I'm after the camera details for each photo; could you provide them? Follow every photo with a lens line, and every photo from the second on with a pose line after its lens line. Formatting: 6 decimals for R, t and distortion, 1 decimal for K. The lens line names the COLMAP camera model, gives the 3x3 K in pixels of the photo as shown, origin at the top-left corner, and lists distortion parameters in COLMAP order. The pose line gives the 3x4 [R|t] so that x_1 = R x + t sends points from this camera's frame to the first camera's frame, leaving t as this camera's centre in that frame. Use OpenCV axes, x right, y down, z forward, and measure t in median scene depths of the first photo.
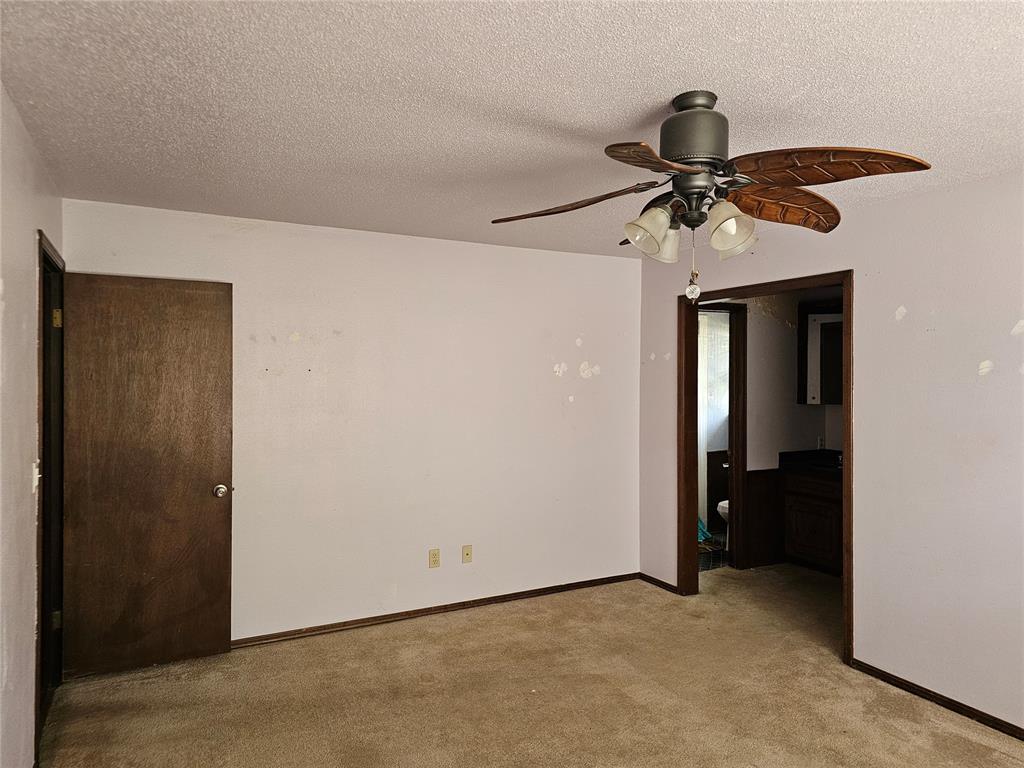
lens RADIAL K [[689.6, 0, 519.4], [0, 689.6, 386.1], [0, 0, 1]] dist [0.056970, -0.042883]
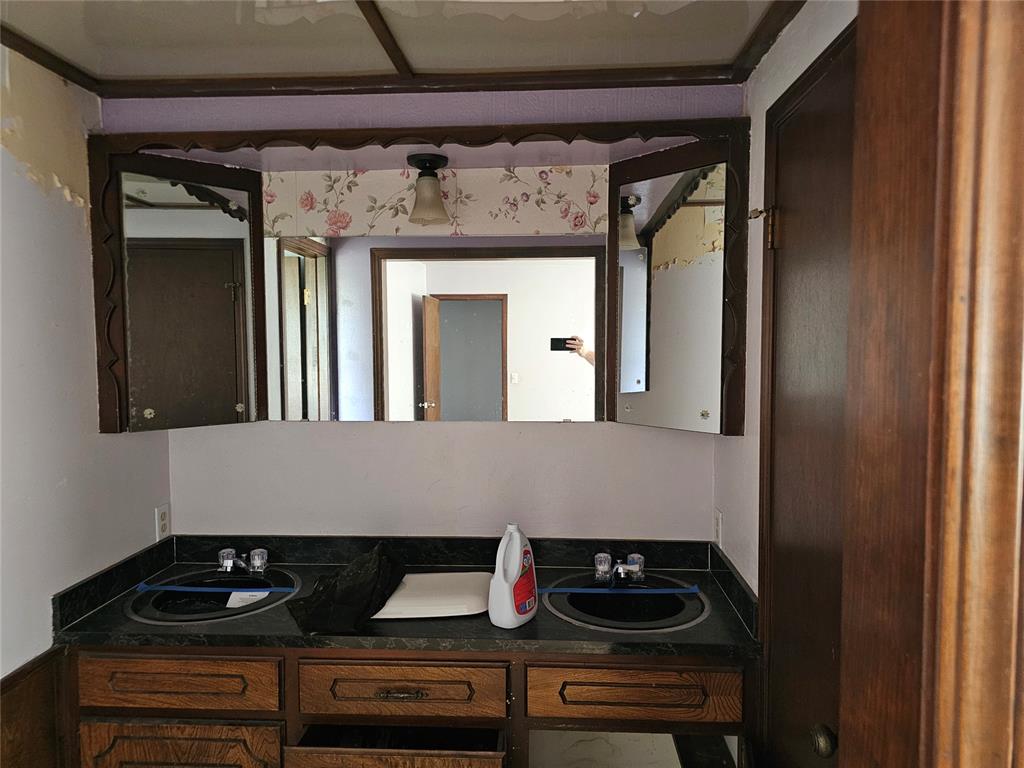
lens RADIAL K [[689.6, 0, 511.7], [0, 689.6, 389.1], [0, 0, 1]] dist [0.056970, -0.042883]
pose [[0.517728, -0.063351, 0.853196, 0.326738], [0.017364, 0.997827, 0.063553, -0.023580], [-0.855369, -0.018088, 0.517704, 1.001481]]
